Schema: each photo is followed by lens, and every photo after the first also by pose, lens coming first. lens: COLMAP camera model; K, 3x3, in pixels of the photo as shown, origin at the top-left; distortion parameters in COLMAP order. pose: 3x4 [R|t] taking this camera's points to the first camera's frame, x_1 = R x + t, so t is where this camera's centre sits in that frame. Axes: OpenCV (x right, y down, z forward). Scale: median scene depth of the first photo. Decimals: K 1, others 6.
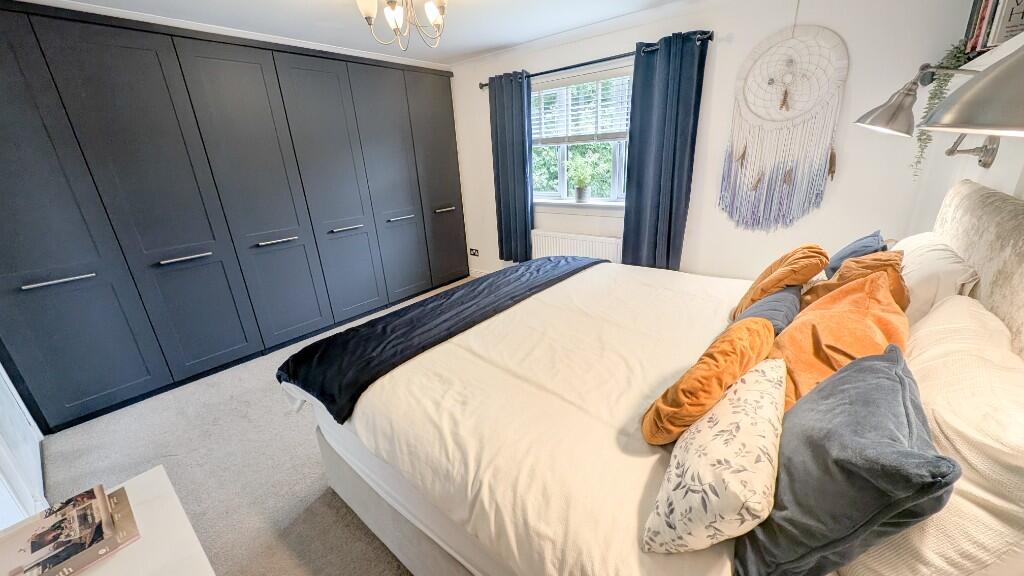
lens RADIAL K [[380.8, 0, 513.1], [0, 380.8, 286.4], [0, 0, 1]] dist [0.000322, -0.000225]
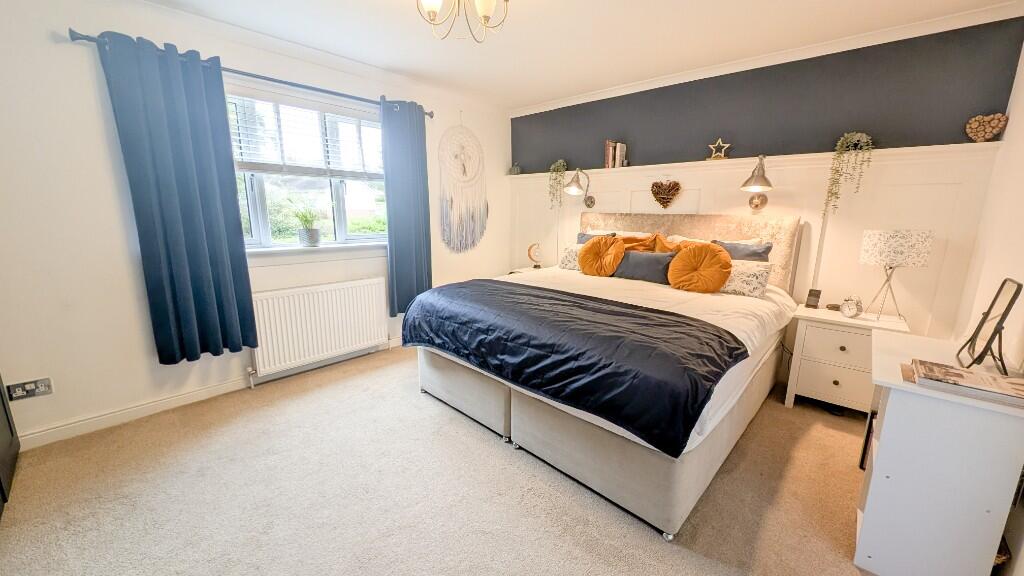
lens RADIAL K [[380.8, 0, 513.1], [0, 380.8, 286.4], [0, 0, 1]] dist [0.000322, -0.000225]
pose [[0.061416, -0.142924, 0.987826, -0.816714], [0.312925, 0.942554, 0.116918, -0.135979], [-0.947790, 0.301935, 0.102612, 0.706874]]
